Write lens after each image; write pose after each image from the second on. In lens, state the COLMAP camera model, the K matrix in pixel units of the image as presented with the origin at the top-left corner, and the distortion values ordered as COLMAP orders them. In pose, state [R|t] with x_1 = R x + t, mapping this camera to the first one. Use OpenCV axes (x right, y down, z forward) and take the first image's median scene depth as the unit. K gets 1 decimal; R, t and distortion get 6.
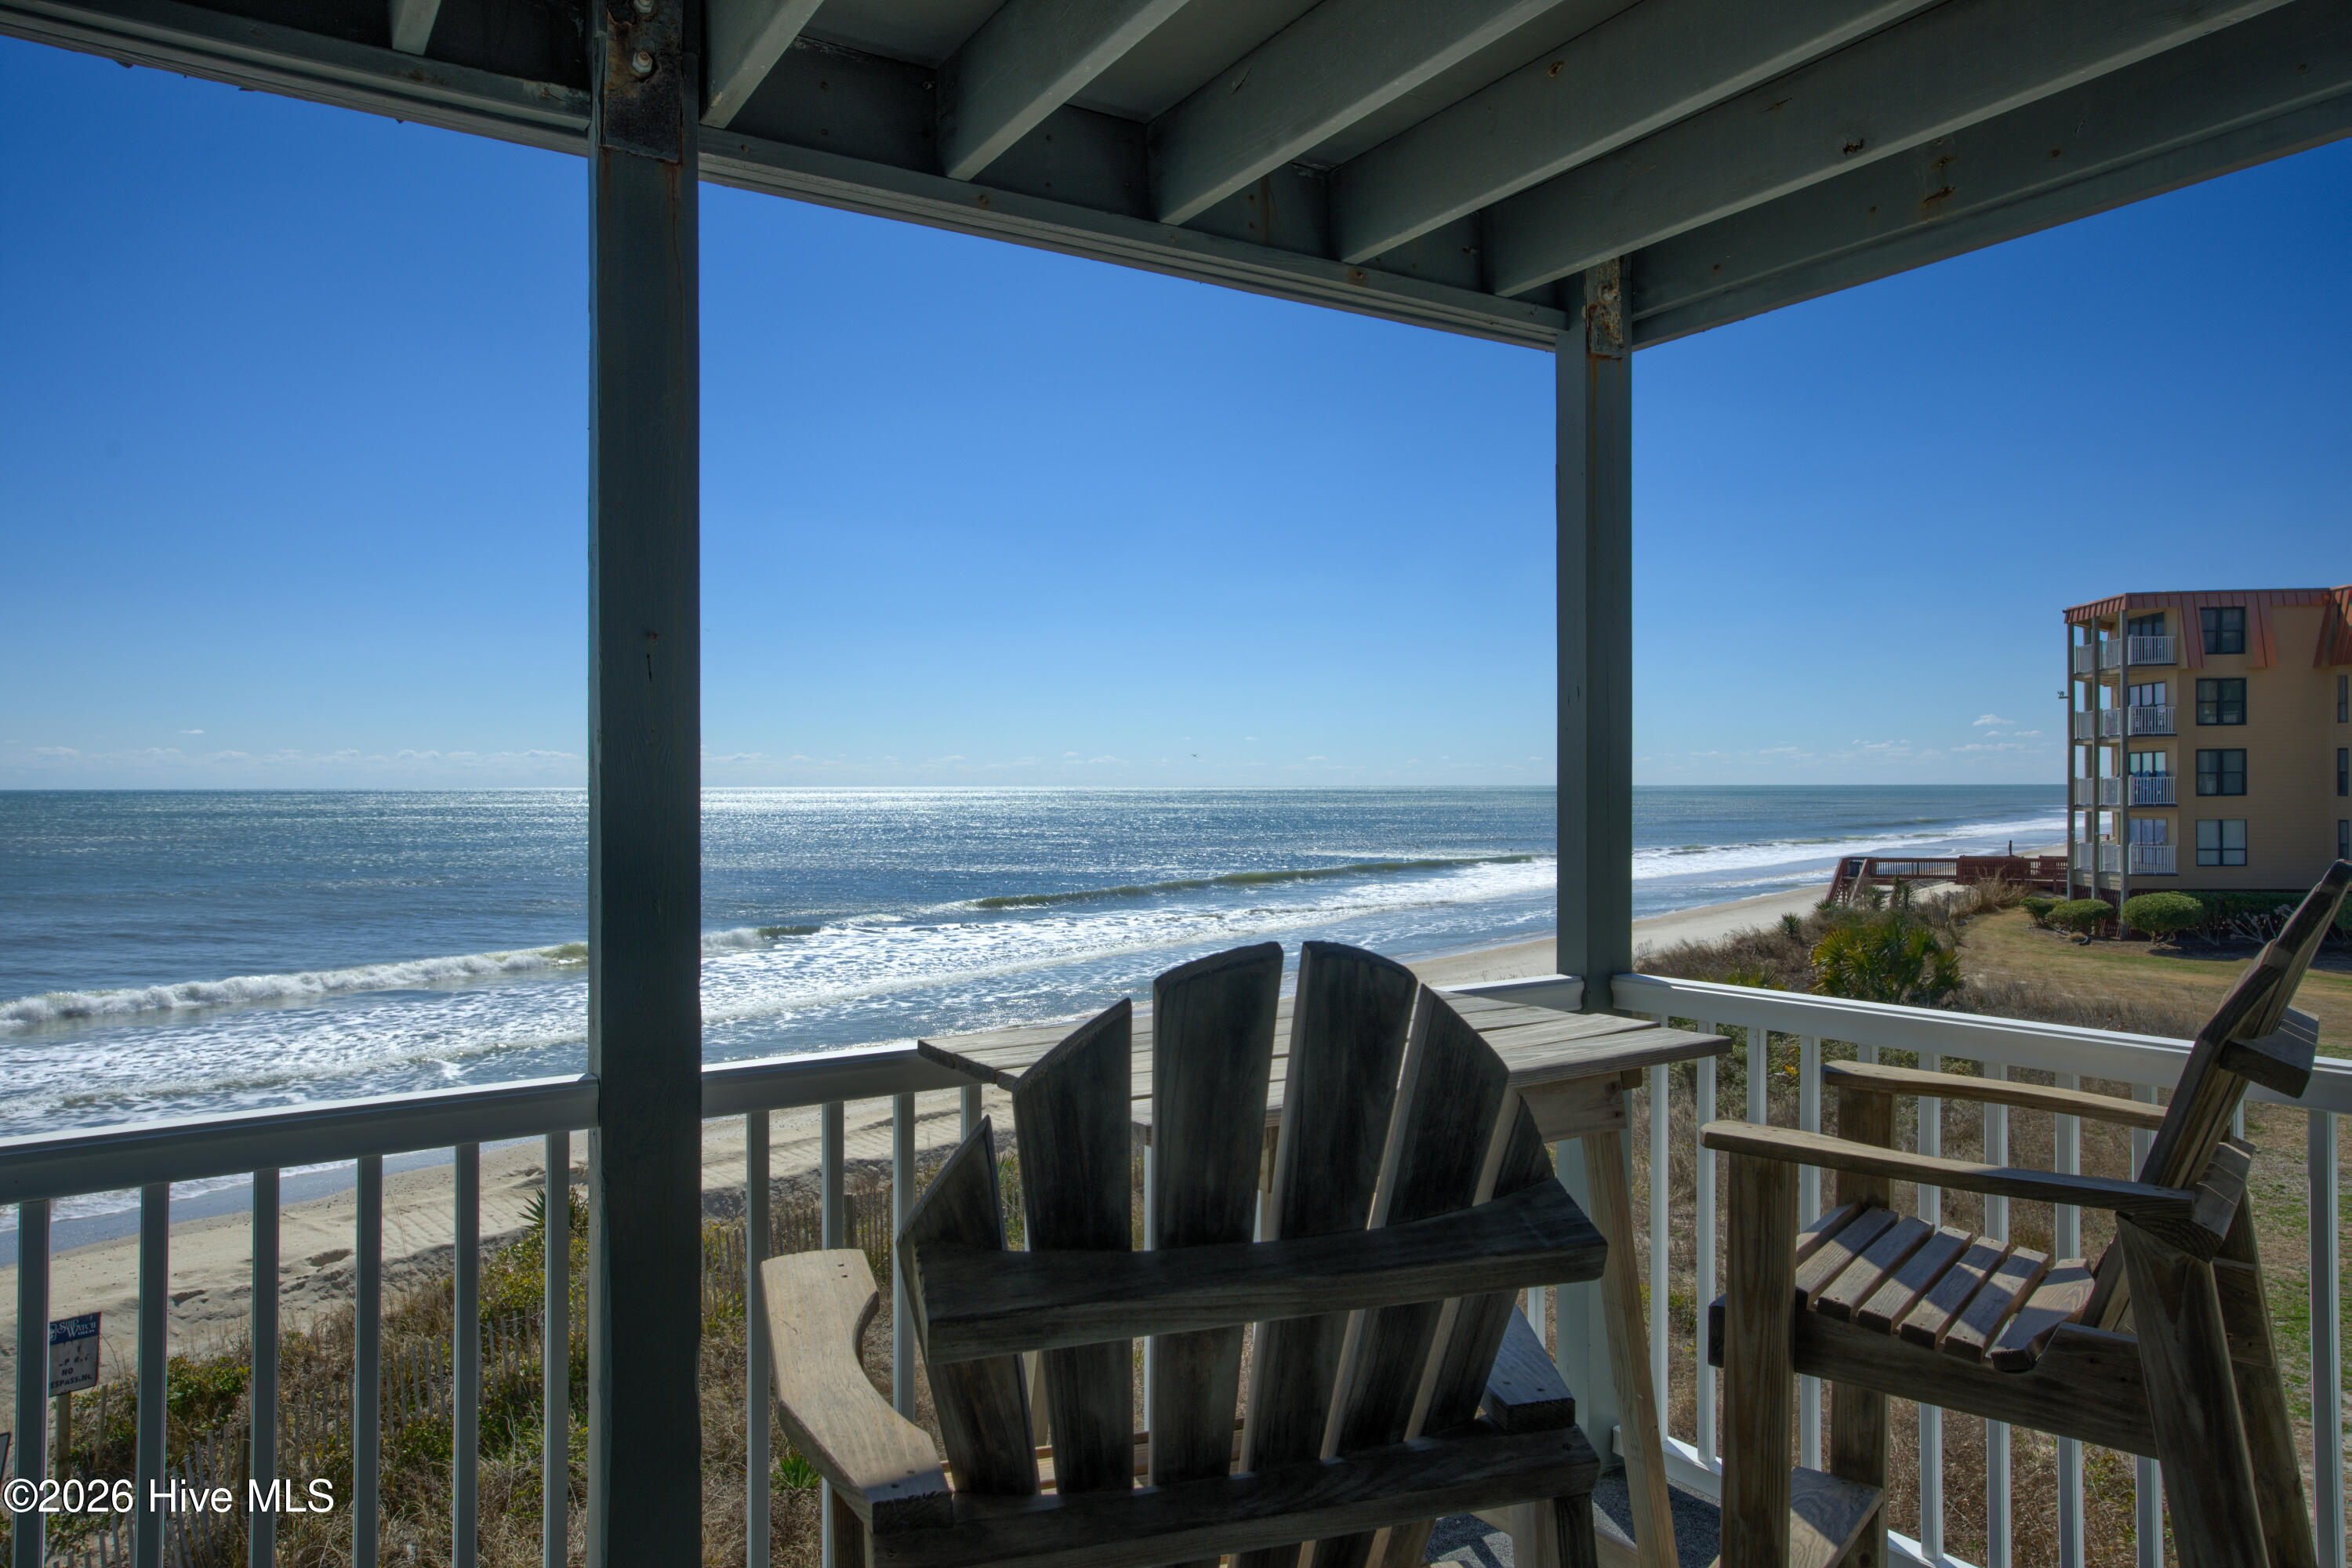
lens RADIAL K [[1523.0, 0, 1215.5], [0, 1523.0, 757.5], [0, 0, 1]] dist [-0.007171, 0.009284]
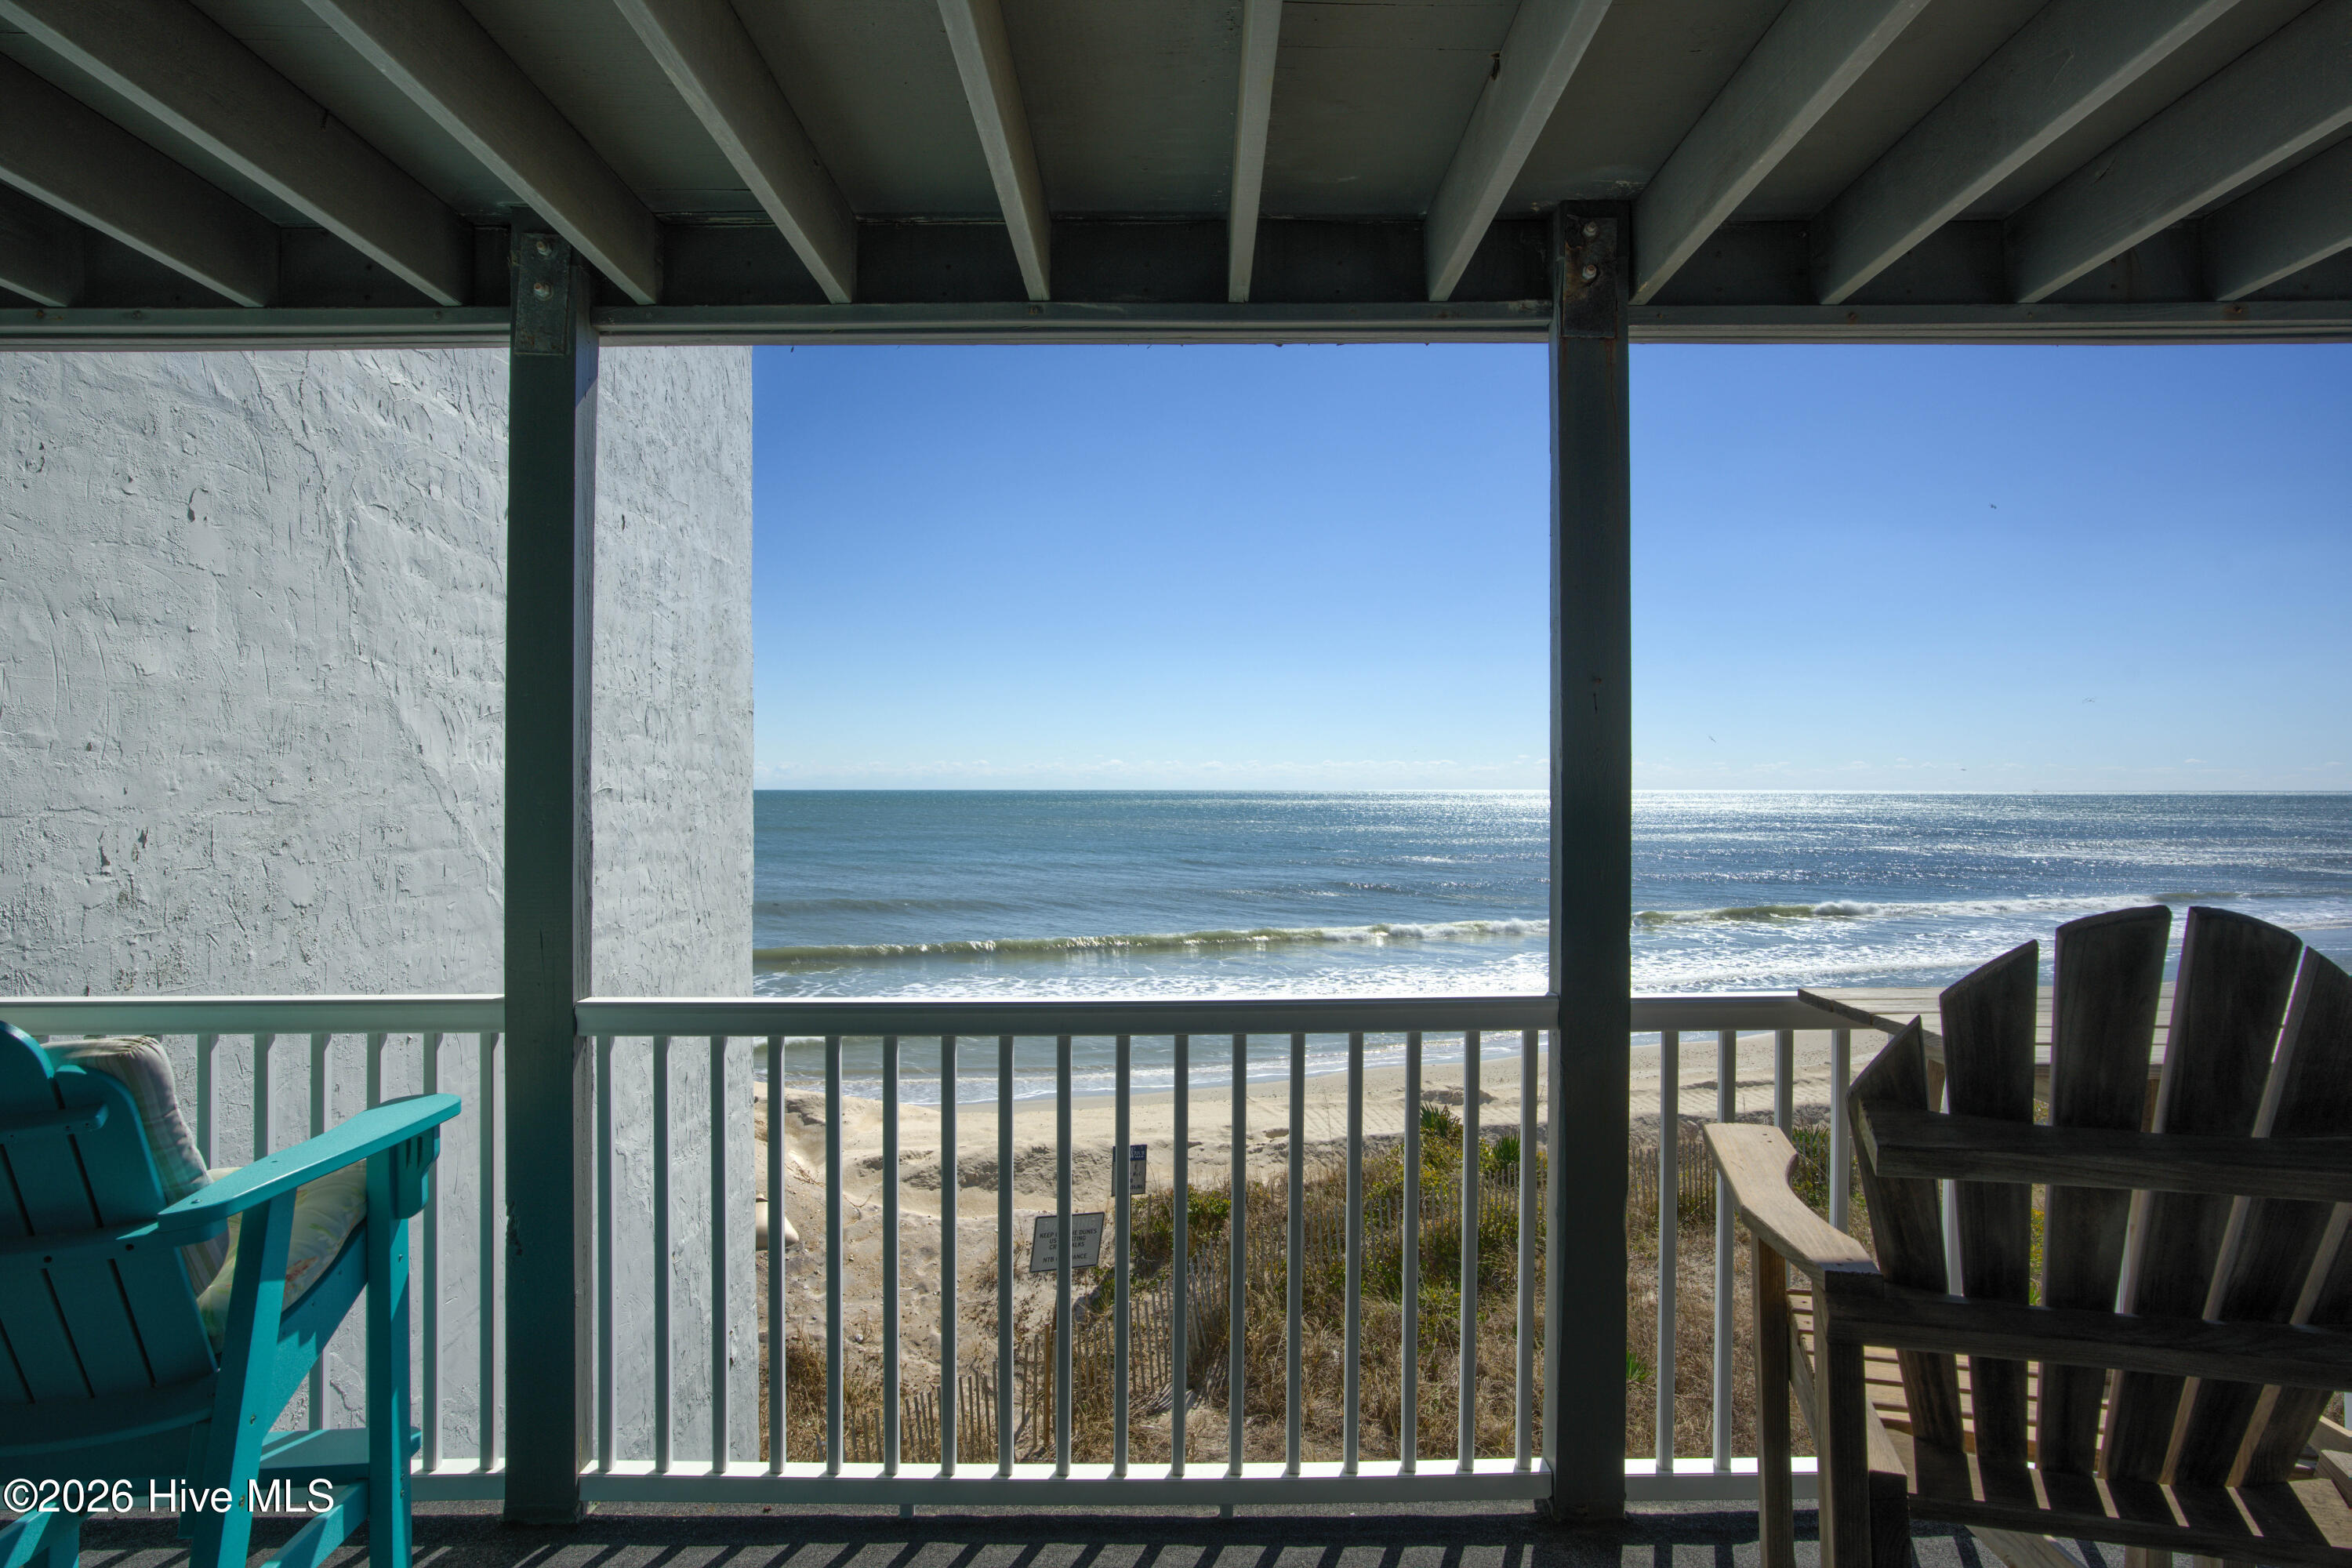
lens RADIAL K [[1320.3, 0, 1186.3], [0, 1320.3, 783.1], [0, 0, 1]] dist [-0.028869, 0.023610]
pose [[0.837303, 0.000329, -0.546739, -0.020600], [0.007661, 0.999895, 0.012334, -0.003138], [0.546685, -0.014516, 0.837212, -0.174309]]
